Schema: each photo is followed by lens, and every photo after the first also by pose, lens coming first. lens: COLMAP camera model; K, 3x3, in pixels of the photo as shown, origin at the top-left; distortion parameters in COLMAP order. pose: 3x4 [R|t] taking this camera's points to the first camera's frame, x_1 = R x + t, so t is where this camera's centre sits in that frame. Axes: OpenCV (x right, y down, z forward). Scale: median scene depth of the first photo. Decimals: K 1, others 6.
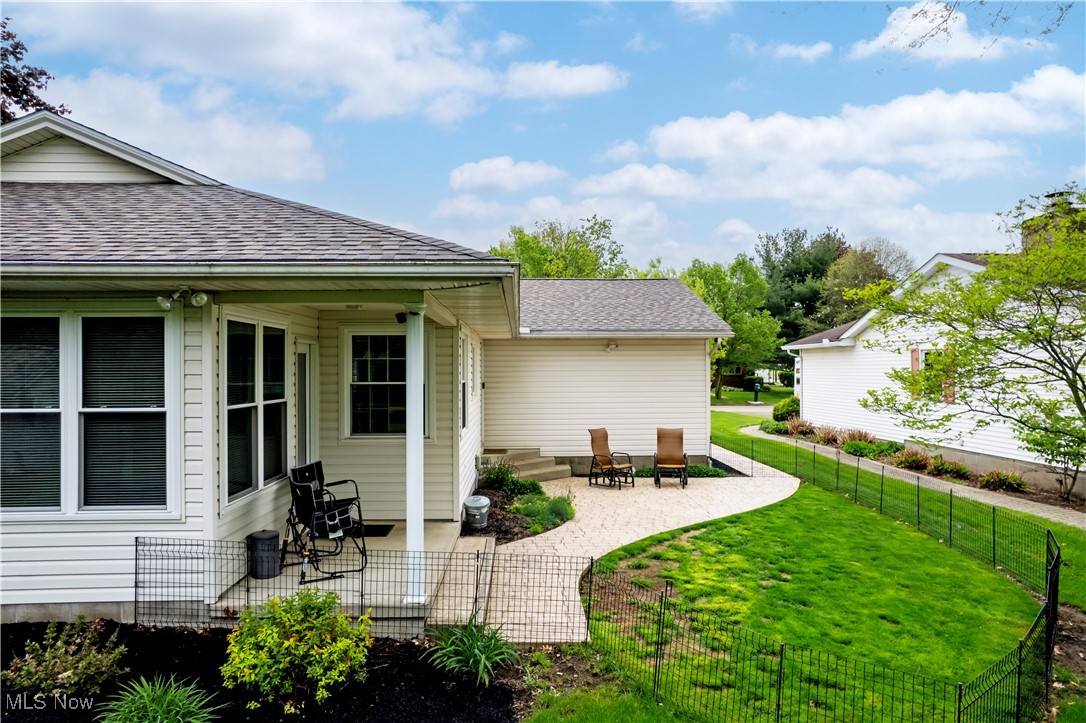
lens RADIAL K [[725.1, 0, 549.1], [0, 725.1, 371.7], [0, 0, 1]] dist [-0.070292, 0.078700]
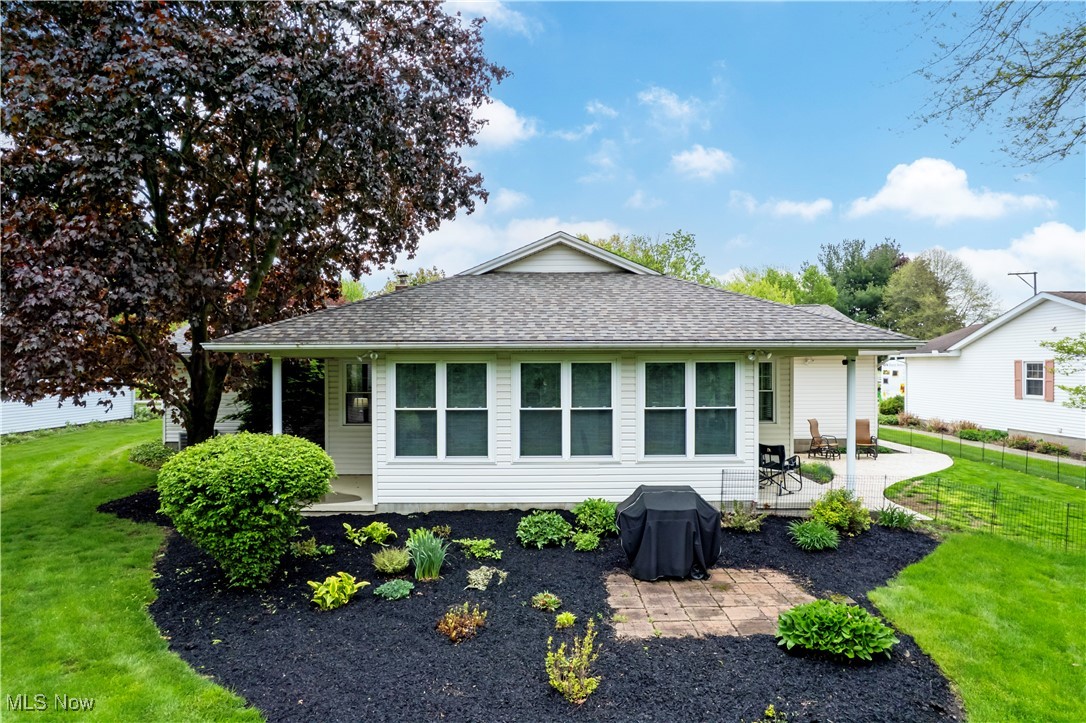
lens RADIAL K [[725.1, 0, 549.1], [0, 725.1, 371.7], [0, 0, 1]] dist [-0.070292, 0.078700]
pose [[0.999730, -0.000010, -0.023228, -0.247903], [0.000194, 0.999969, 0.007921, -0.016086], [0.023227, -0.007924, 0.999699, -0.261491]]
